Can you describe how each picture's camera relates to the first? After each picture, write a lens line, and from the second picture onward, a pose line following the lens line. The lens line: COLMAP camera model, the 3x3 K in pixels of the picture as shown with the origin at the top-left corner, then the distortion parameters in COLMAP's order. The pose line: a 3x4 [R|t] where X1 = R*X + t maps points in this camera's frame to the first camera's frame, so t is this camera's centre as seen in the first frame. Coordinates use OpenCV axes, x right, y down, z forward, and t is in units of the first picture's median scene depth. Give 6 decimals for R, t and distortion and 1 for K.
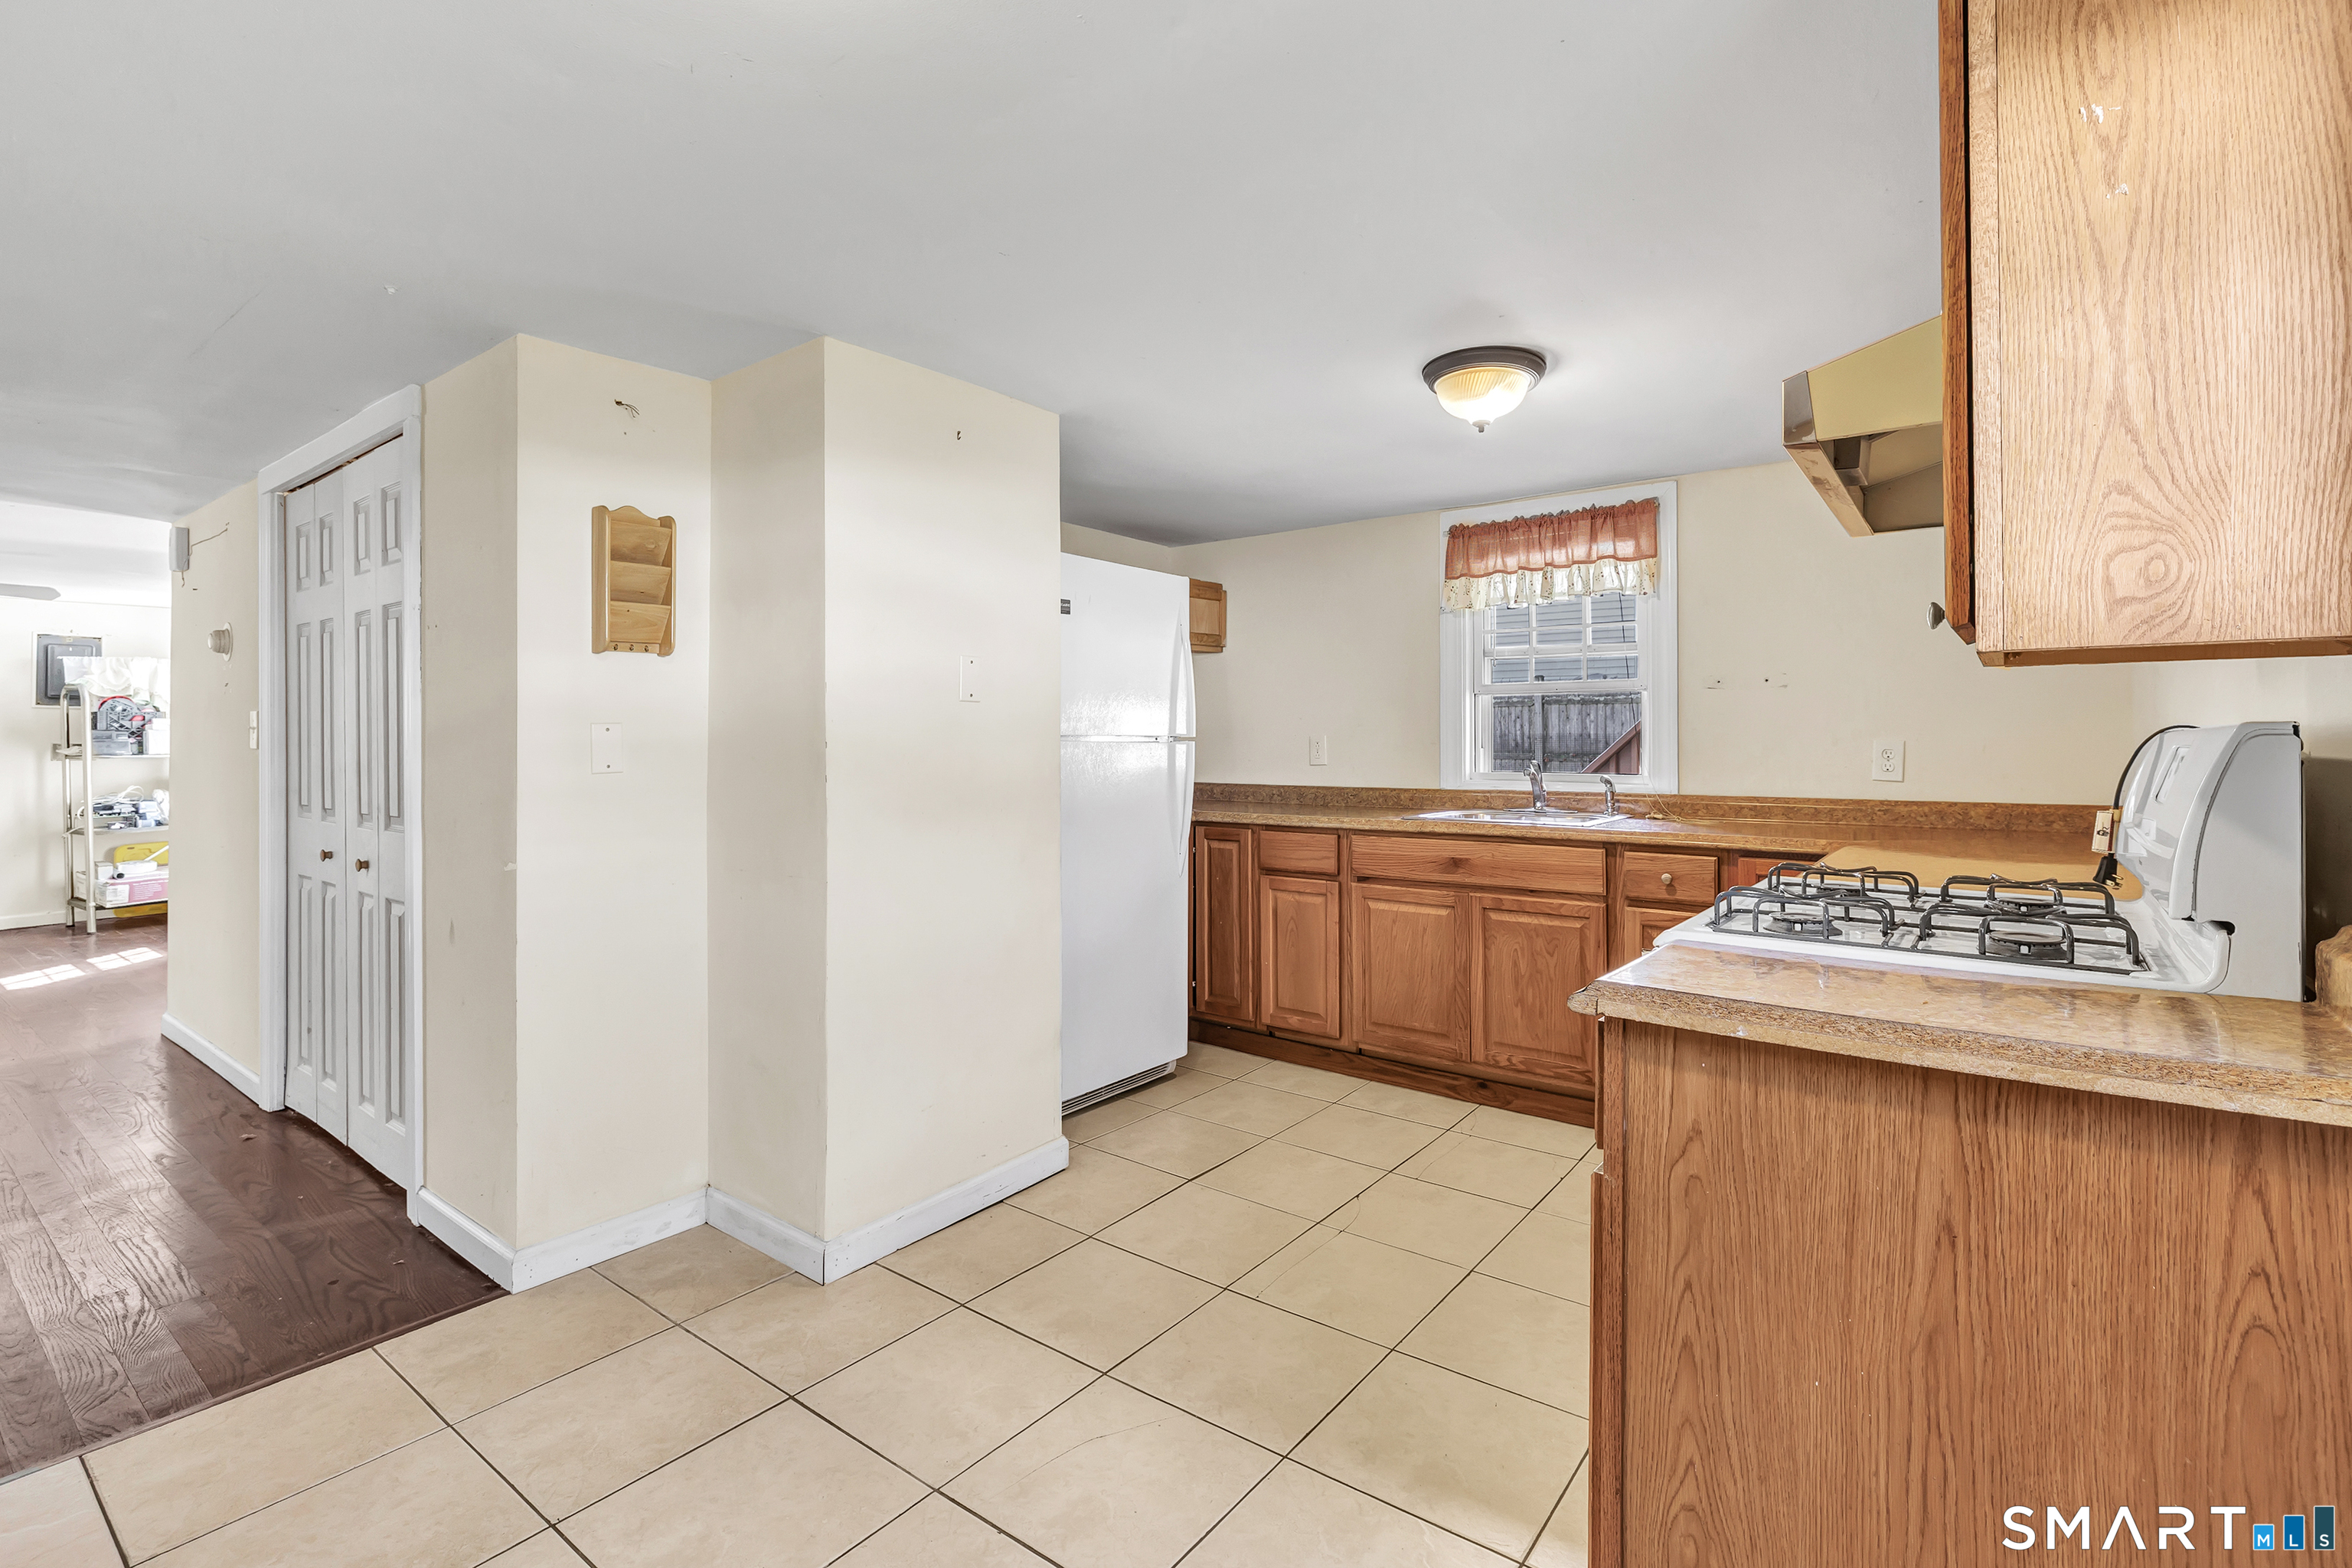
lens RADIAL K [[1088.9, 0, 1200.5], [0, 1088.9, 731.8], [0, 0, 1]] dist [0.001025, 0.000041]
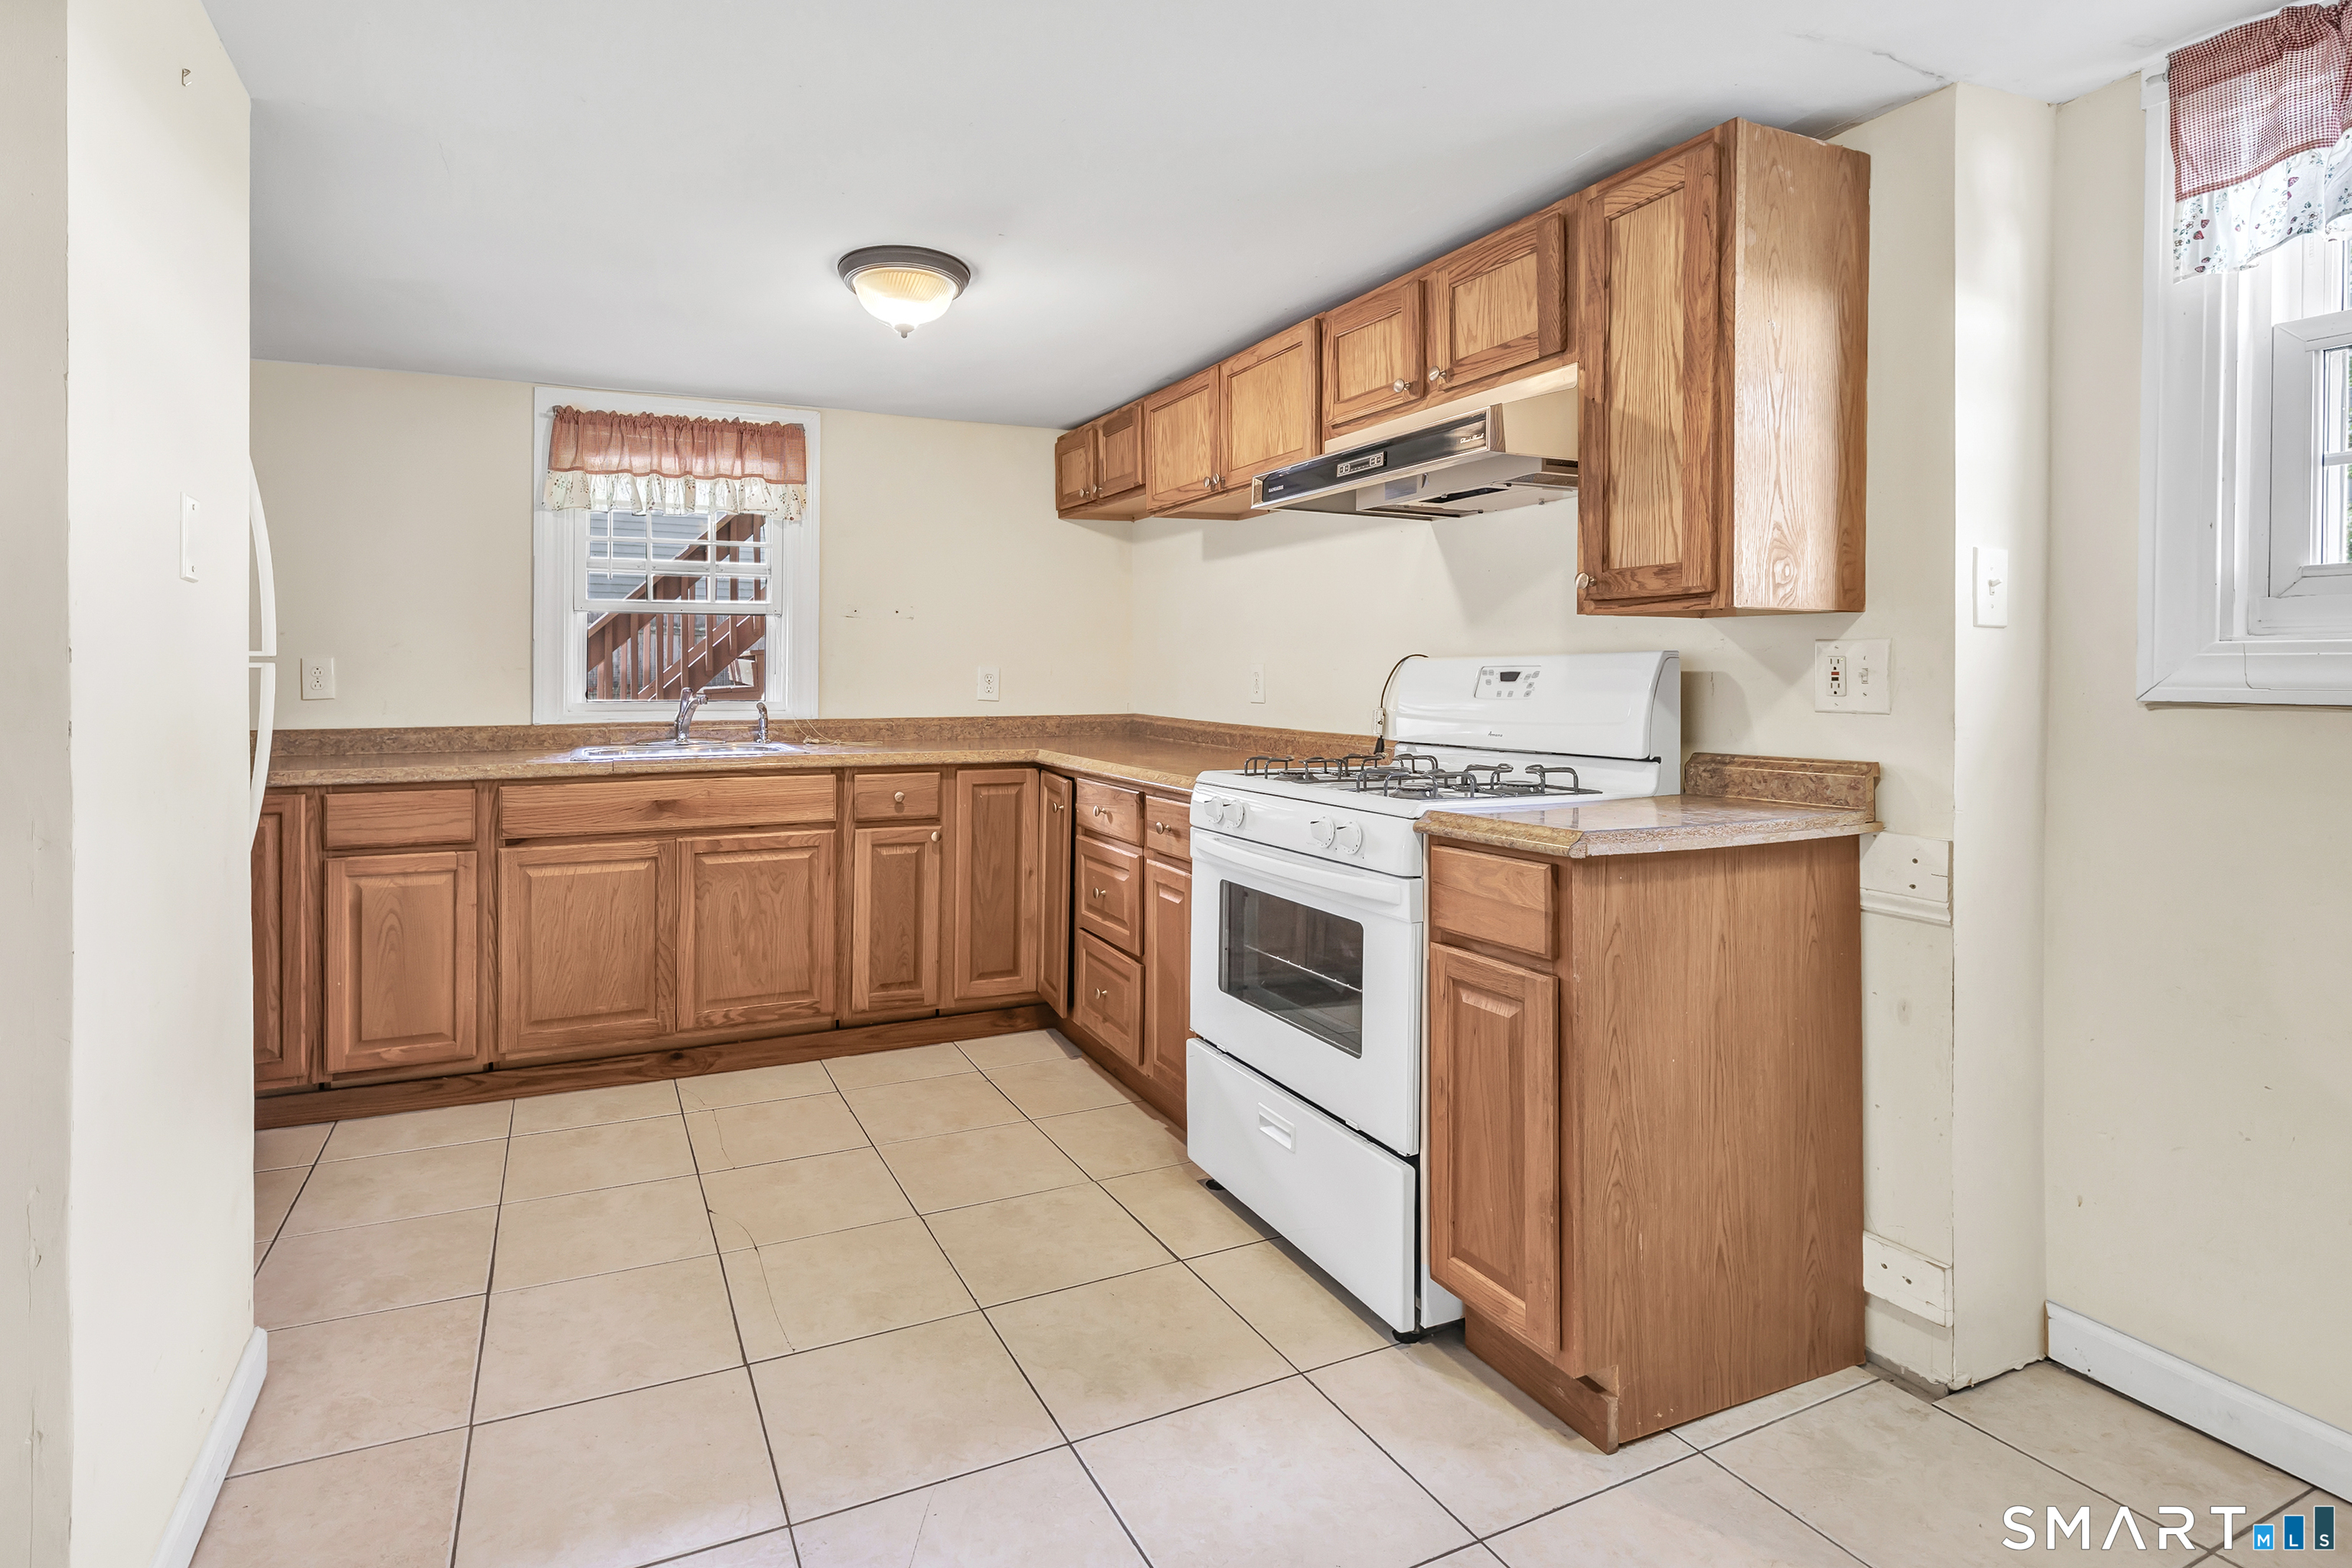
lens RADIAL K [[1083.6, 0, 1177.1], [0, 1083.6, 674.0], [0, 0, 1]] dist [0.000970, 0.000216]
pose [[0.499899, -0.000120, 0.866083, -0.293268], [-0.008070, 0.999956, 0.004797, 0.007942], [-0.866046, -0.009387, 0.499876, 0.211076]]
